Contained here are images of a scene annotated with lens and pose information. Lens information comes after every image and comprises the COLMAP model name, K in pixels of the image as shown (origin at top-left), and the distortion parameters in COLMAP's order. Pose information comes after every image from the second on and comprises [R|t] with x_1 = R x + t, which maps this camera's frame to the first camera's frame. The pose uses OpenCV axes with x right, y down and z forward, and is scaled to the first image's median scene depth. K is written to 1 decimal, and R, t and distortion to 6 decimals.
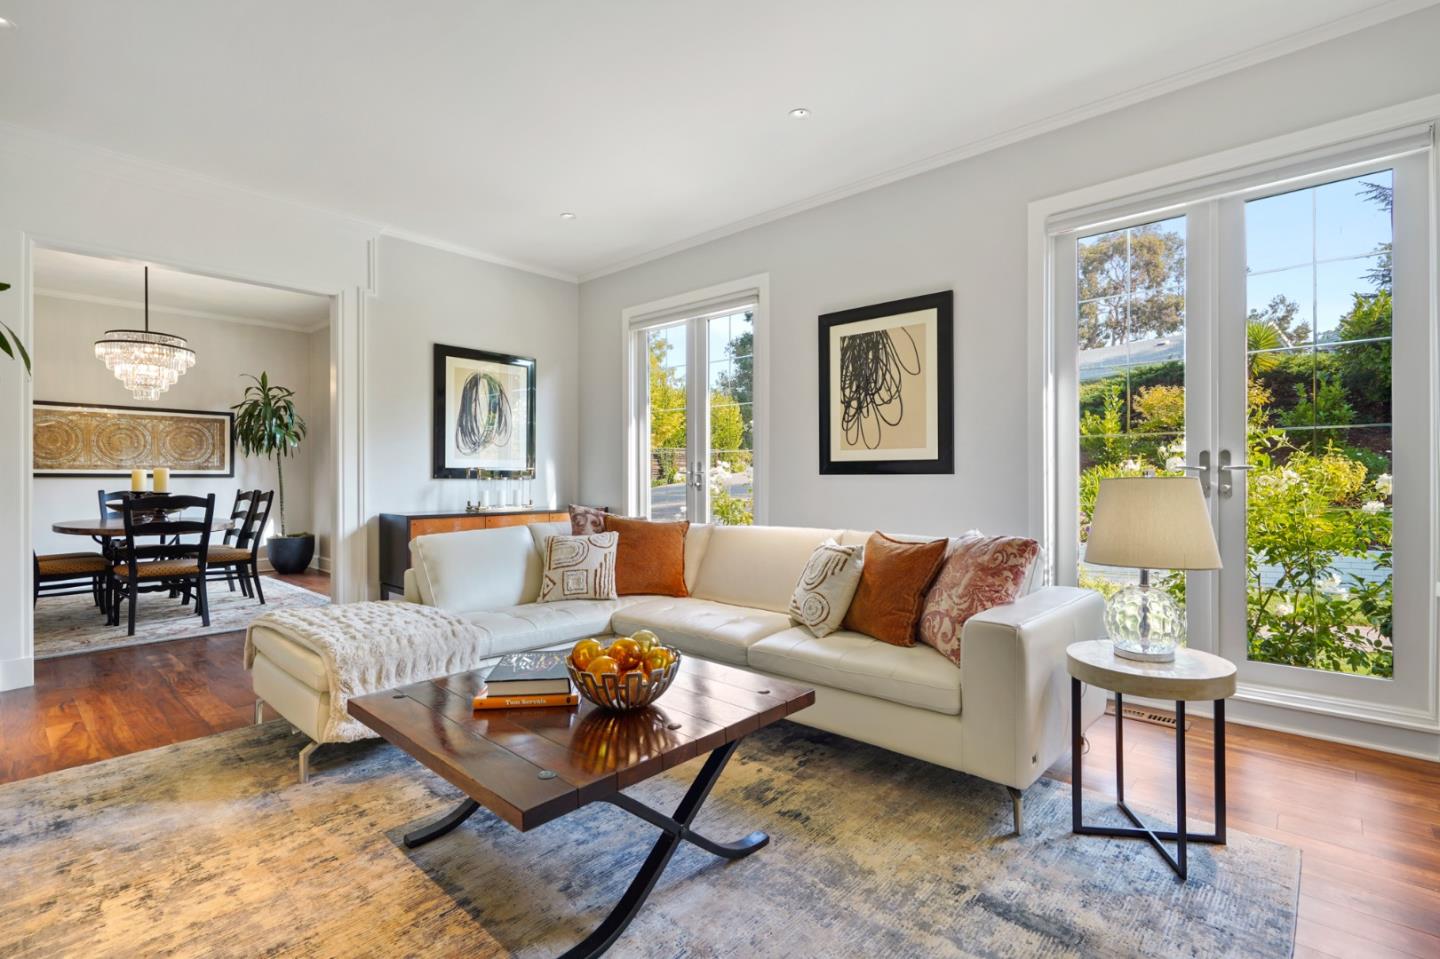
lens RADIAL K [[669.4, 0, 719.5], [0, 669.4, 479.2], [0, 0, 1]] dist [-0.017301, 0.007042]
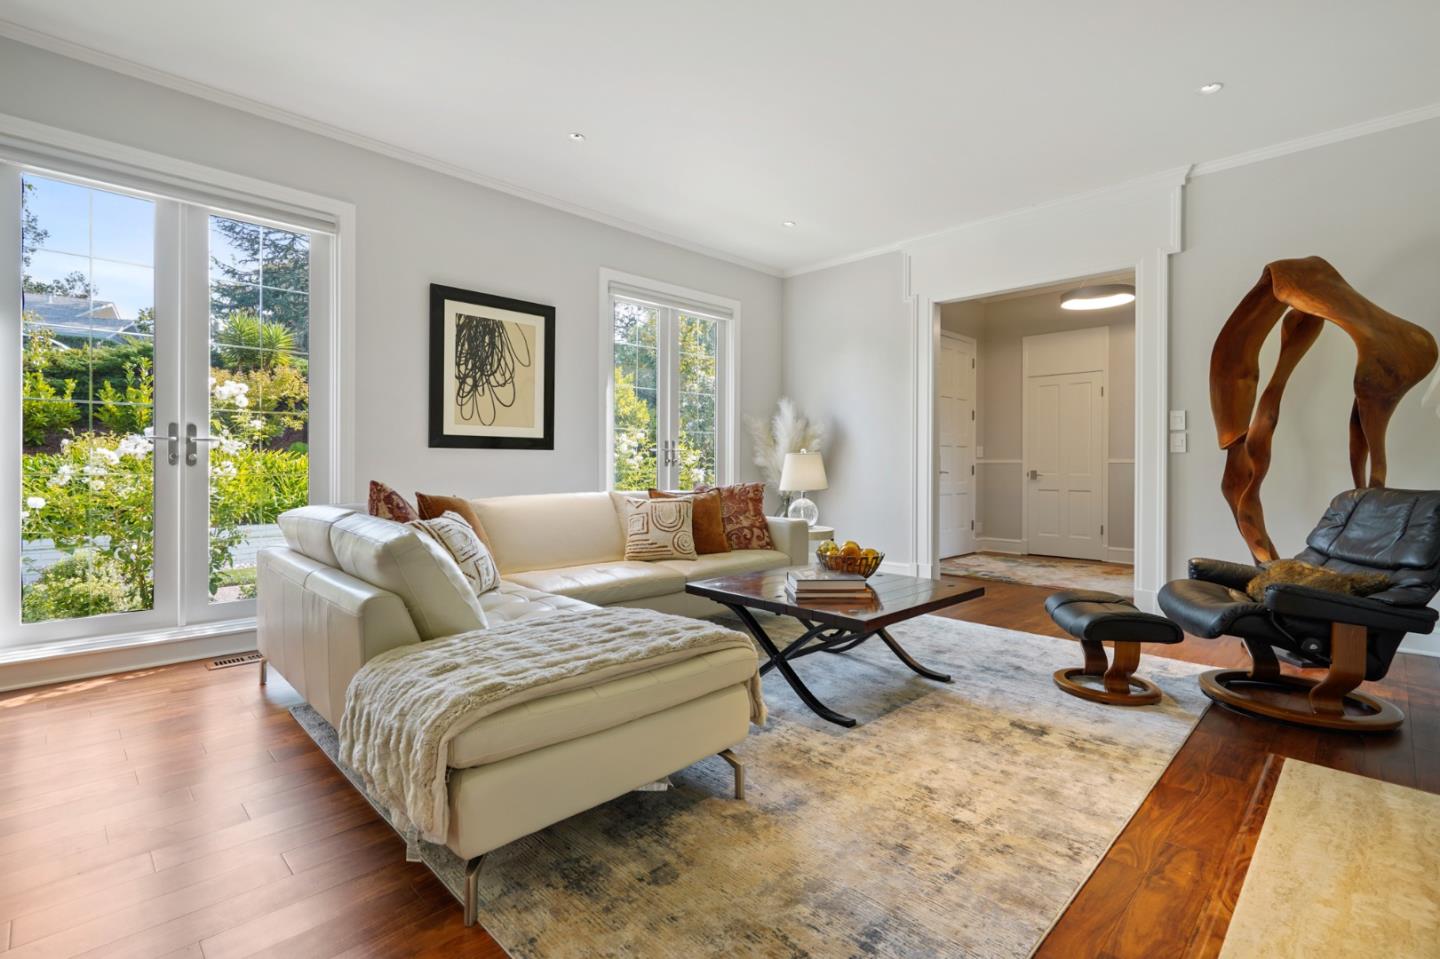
lens RADIAL K [[669.4, 0, 718.5], [0, 669.4, 471.2], [0, 0, 1]] dist [-0.017301, 0.007042]
pose [[0.033955, -0.019992, 0.999223, -0.854800], [-0.012826, 0.999709, 0.020438, 0.002956], [-0.999341, -0.013510, 0.033688, 0.579340]]
